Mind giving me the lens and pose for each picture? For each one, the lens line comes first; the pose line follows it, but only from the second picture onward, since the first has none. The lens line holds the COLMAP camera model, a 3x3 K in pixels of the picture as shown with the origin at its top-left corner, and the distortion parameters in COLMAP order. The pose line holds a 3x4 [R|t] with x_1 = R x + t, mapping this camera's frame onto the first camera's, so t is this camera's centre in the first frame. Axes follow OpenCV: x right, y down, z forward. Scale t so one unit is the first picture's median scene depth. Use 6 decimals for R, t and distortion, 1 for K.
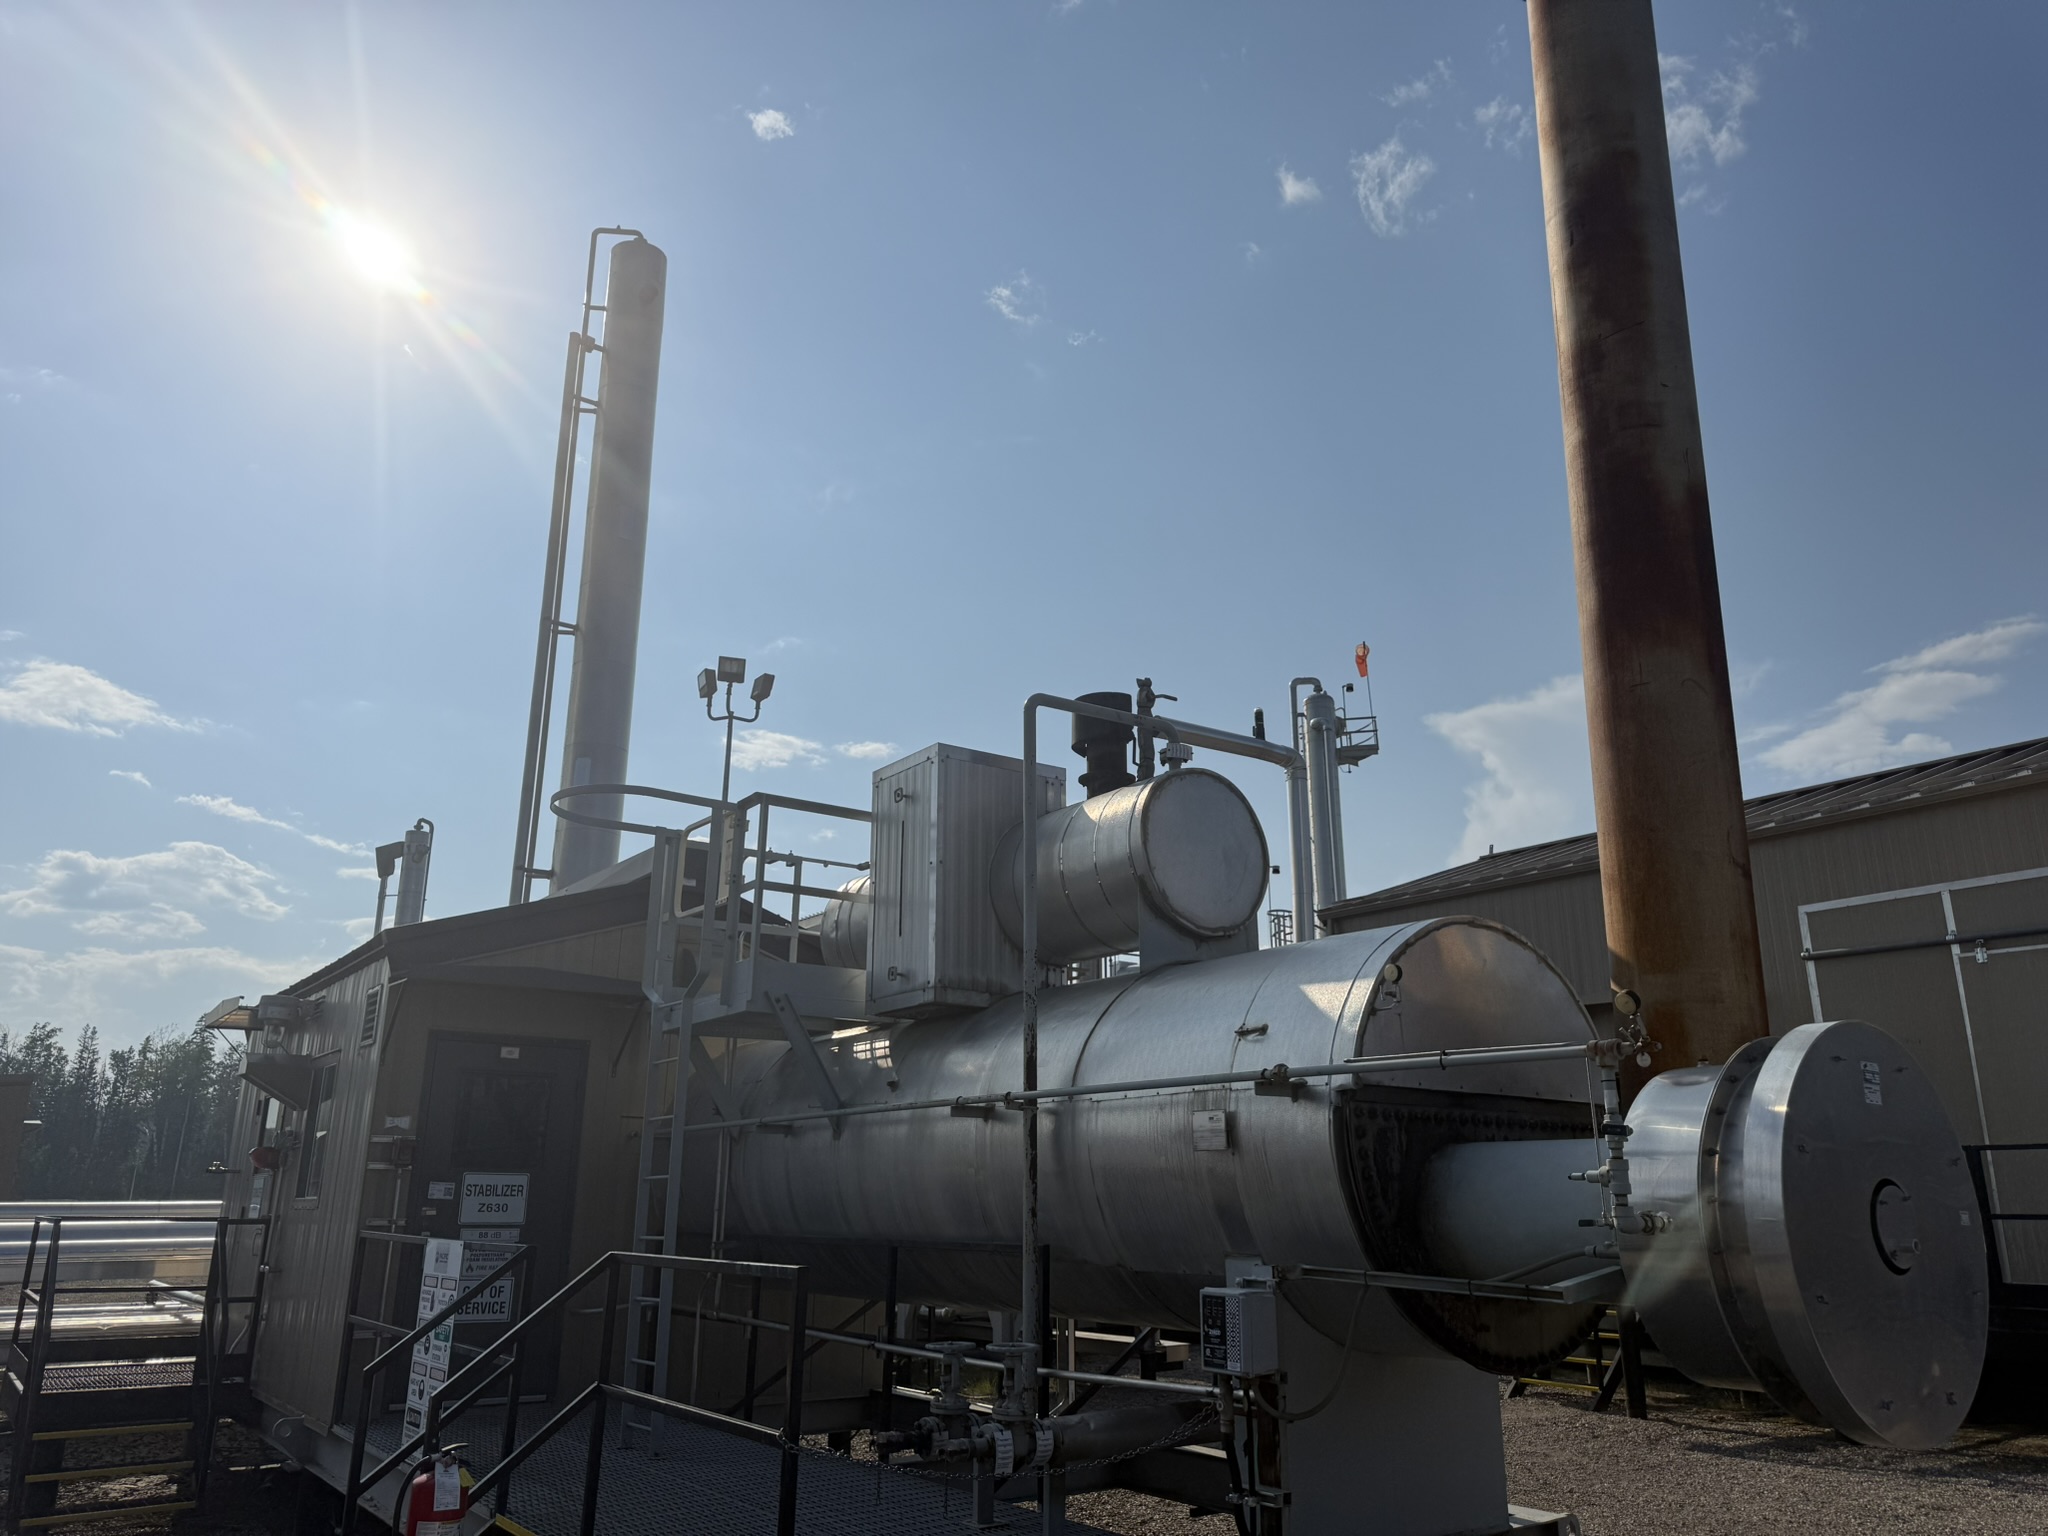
lens RADIAL K [[1417.3, 0, 1016.6], [0, 1417.3, 765.9], [0, 0, 1]] dist [0.059367, -0.037452]
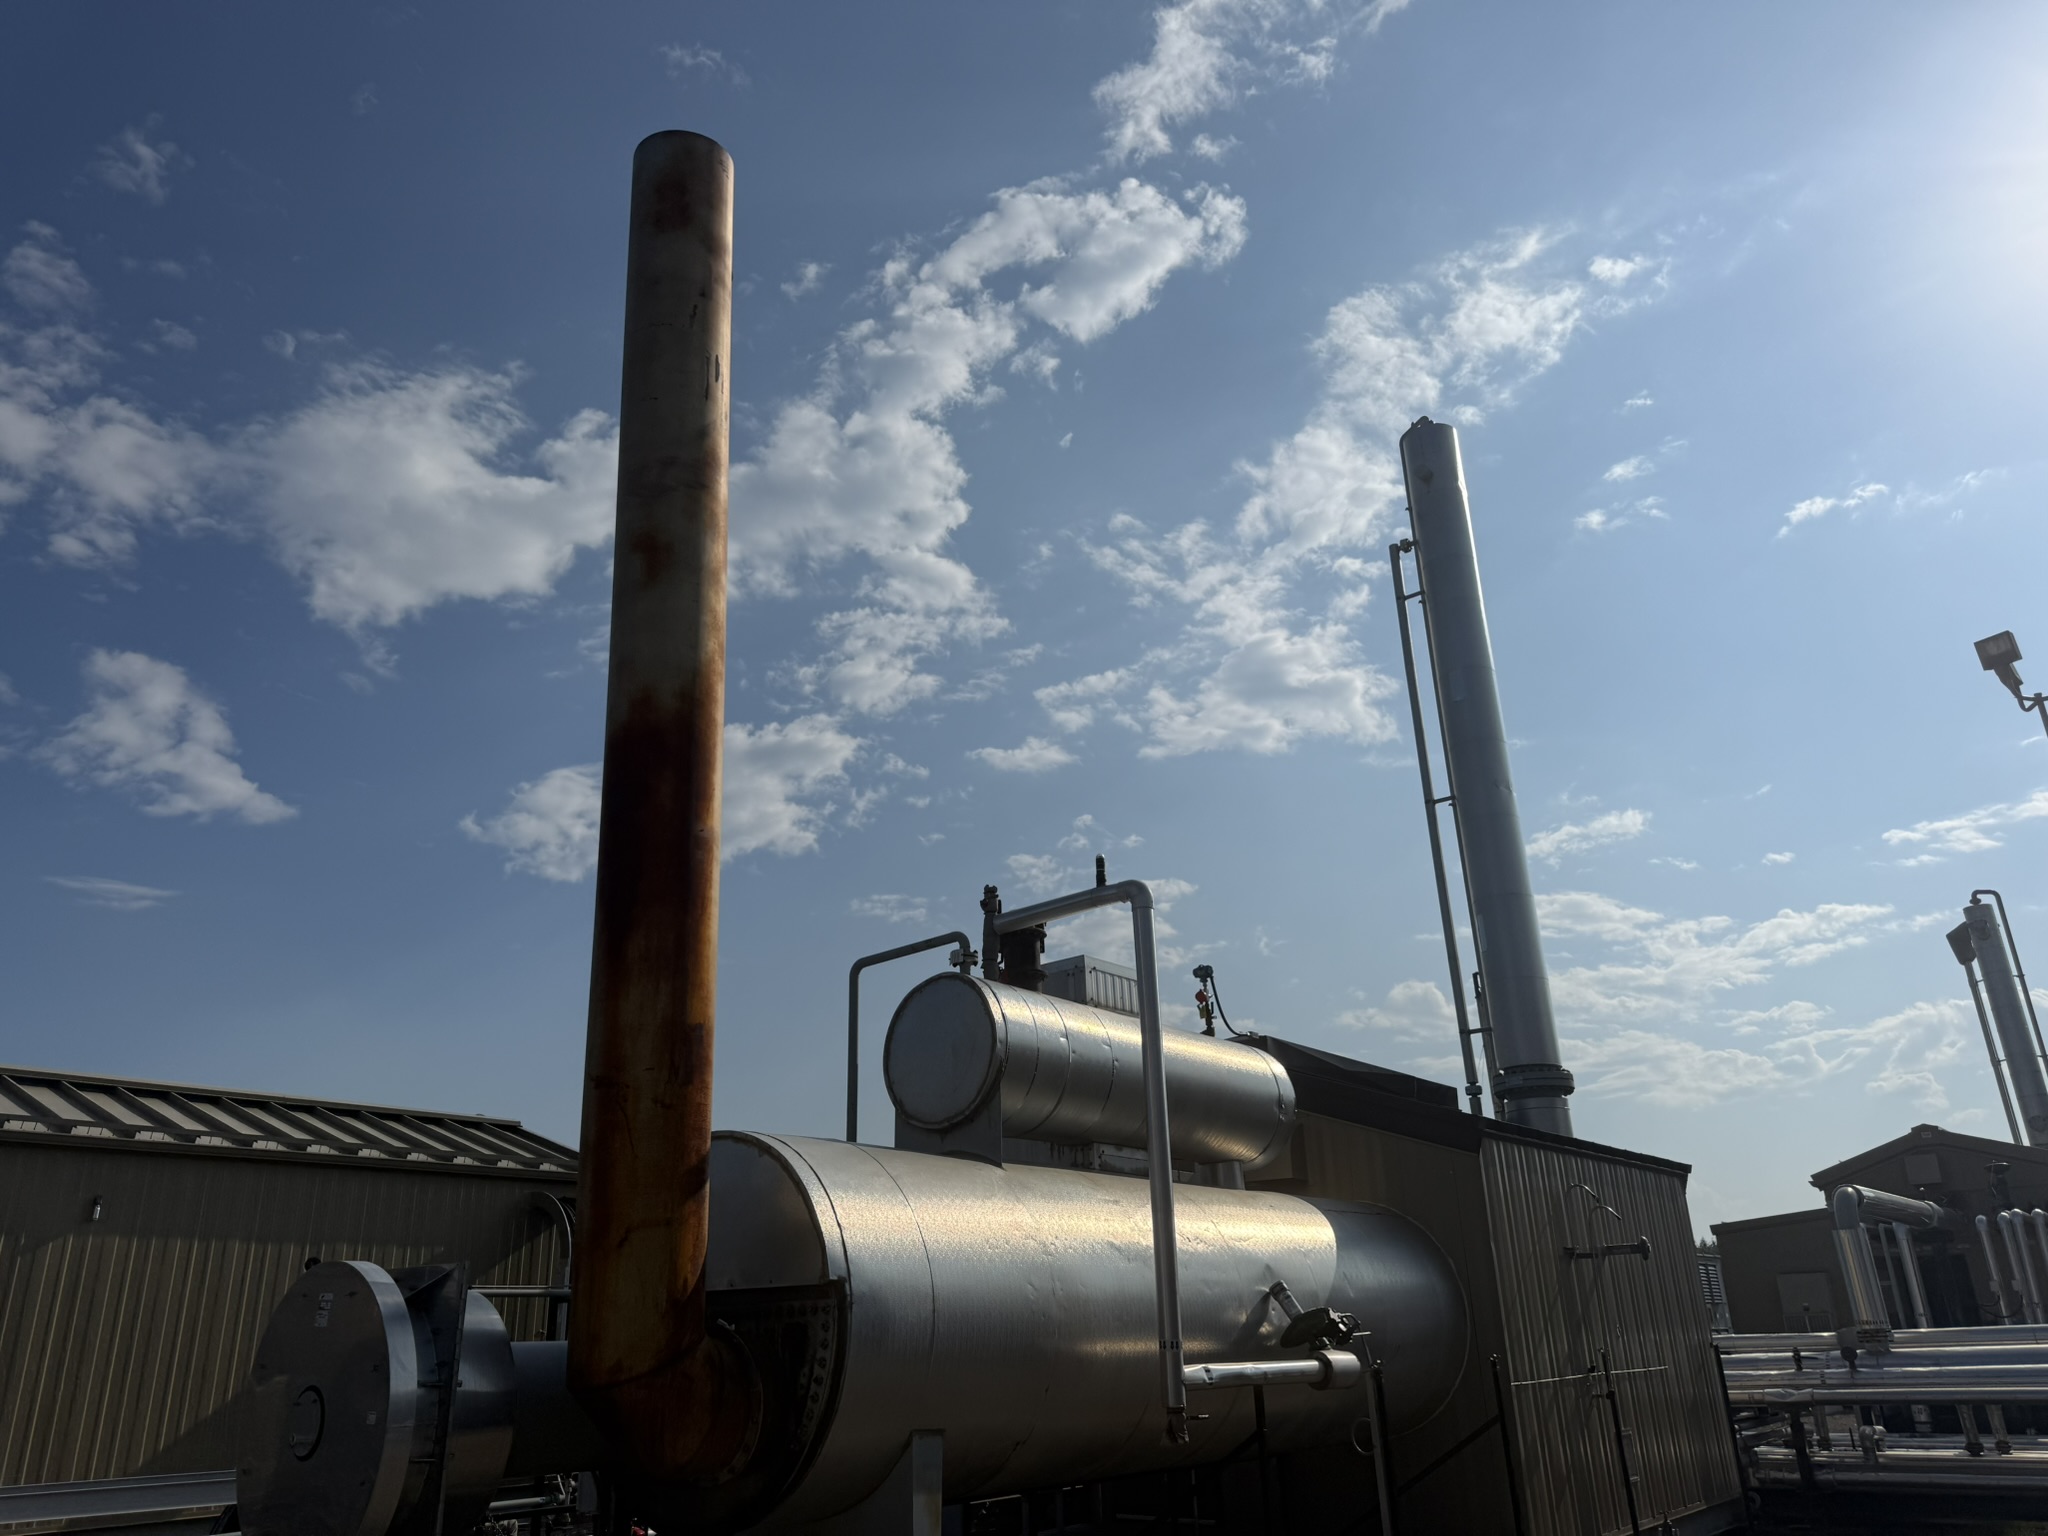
lens RADIAL K [[1412.7, 0, 1025.2], [0, 1412.7, 742.8], [0, 0, 1]] dist [0.092617, -0.099091]
pose [[0.230041, -0.378633, -0.896503, 1.062699], [0.300539, 0.903821, -0.304606, 0.174783], [0.925612, -0.199362, 0.321710, 0.603644]]
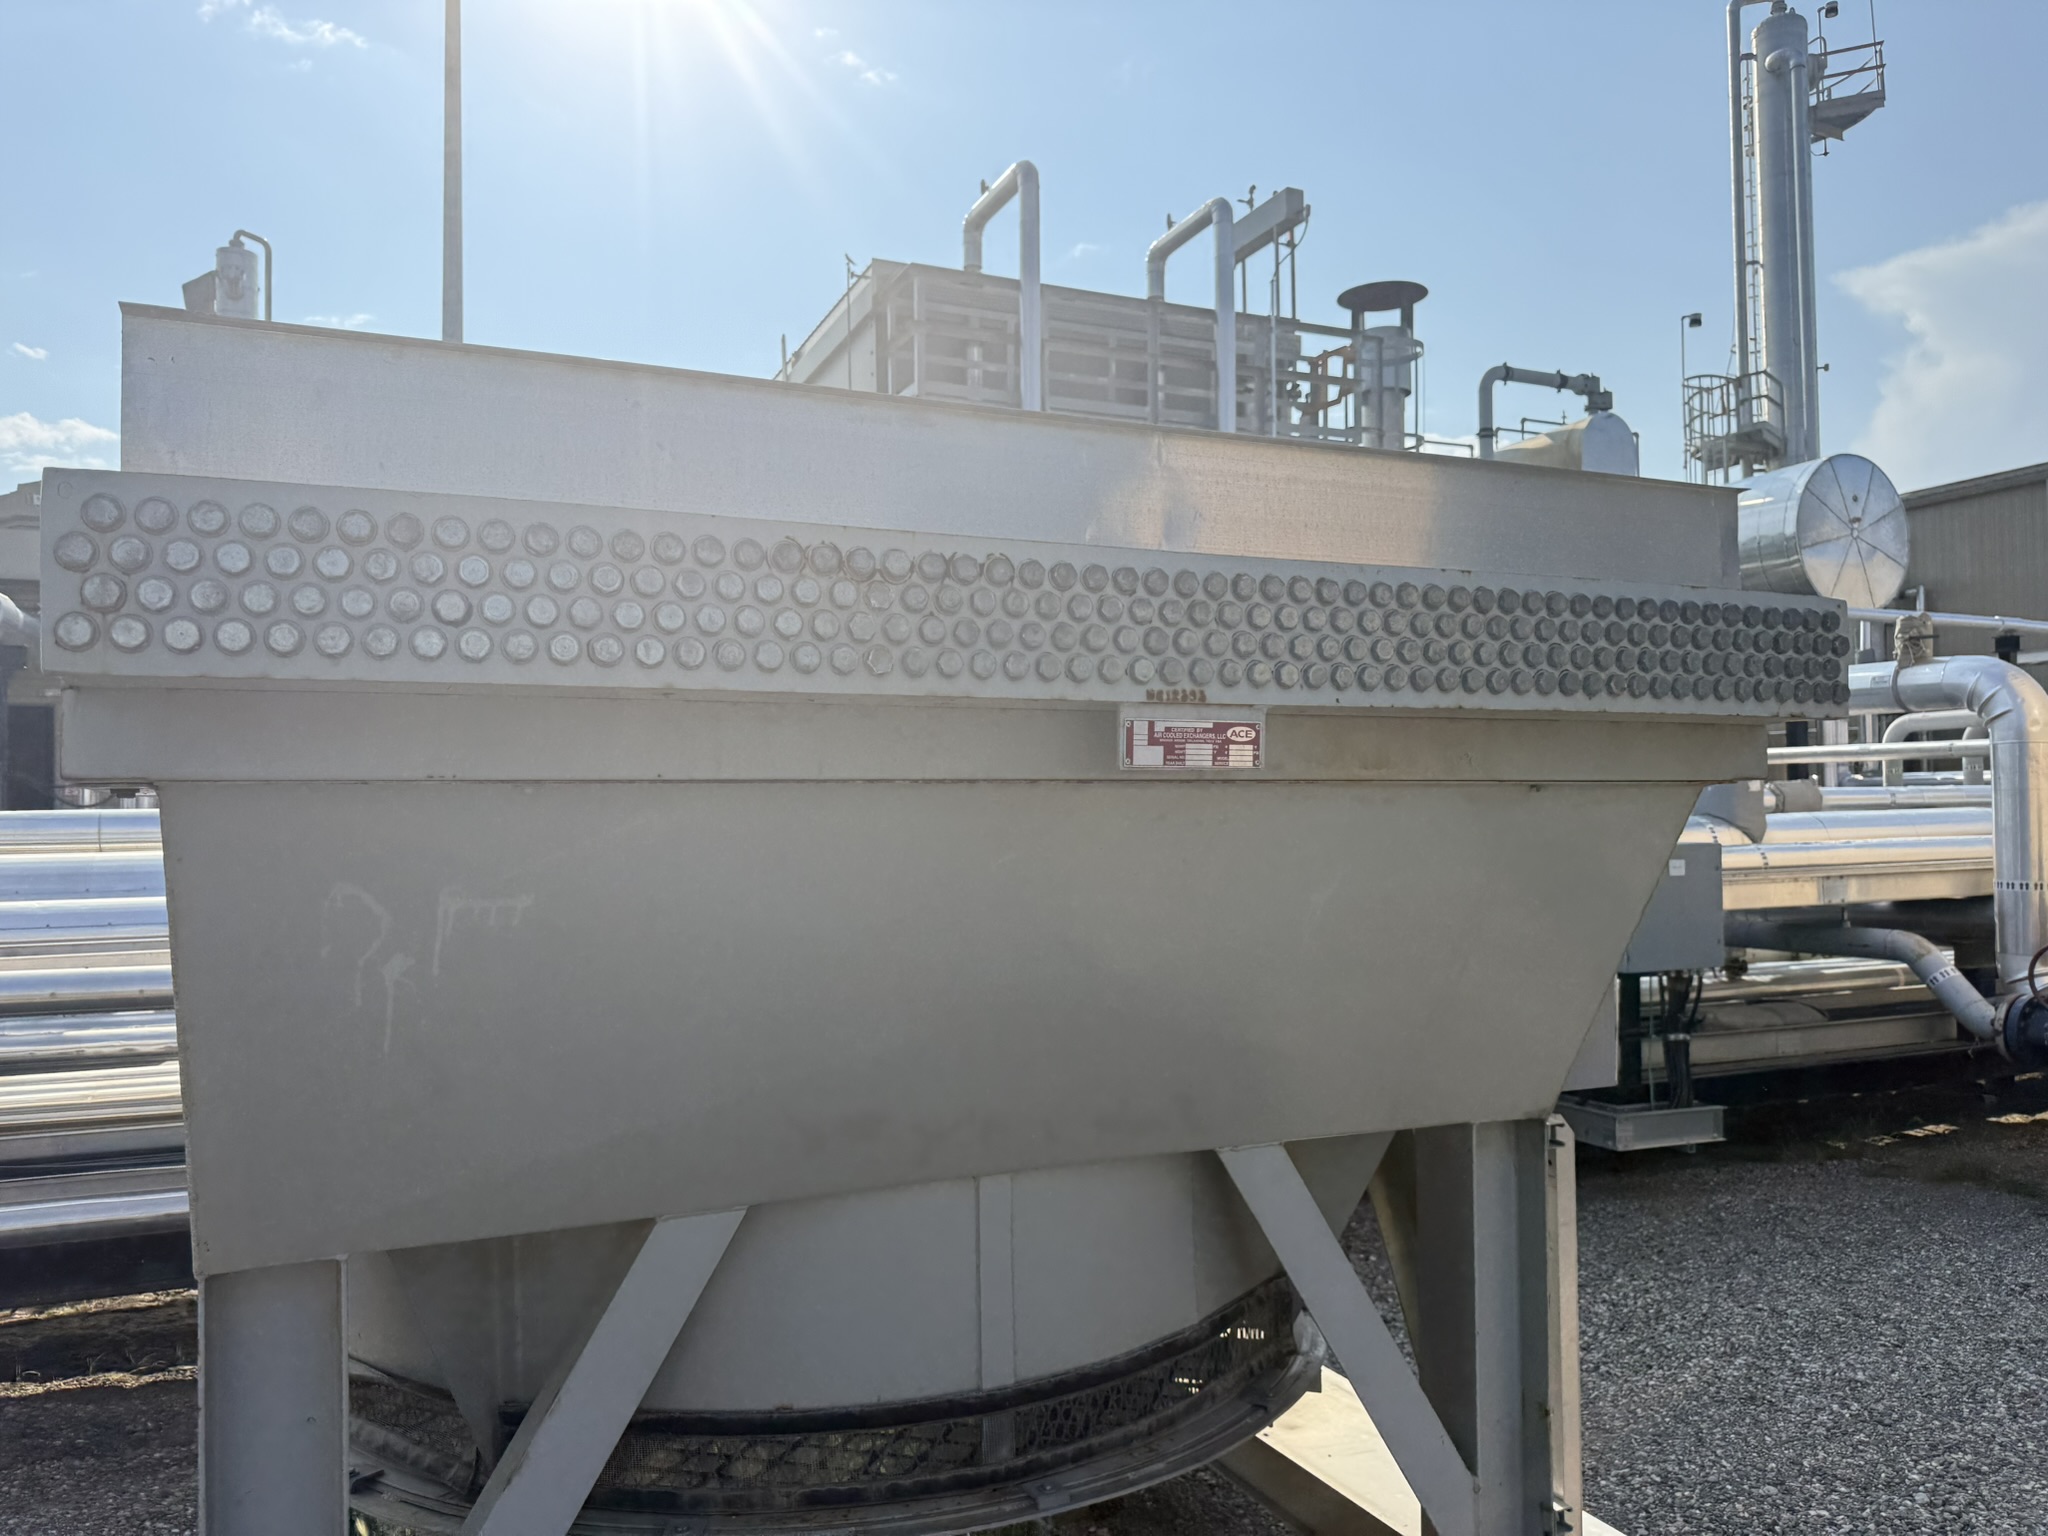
lens RADIAL K [[1429.9, 0, 1024.0], [0, 1429.9, 768.0], [0, 0, 1]] dist [0.062604, -0.082410]
pose [[0.976806, -0.008574, -0.213952, 0.160994], [0.061664, 0.968132, 0.242732, 0.463506], [0.205053, -0.250295, 0.946206, 1.498114]]
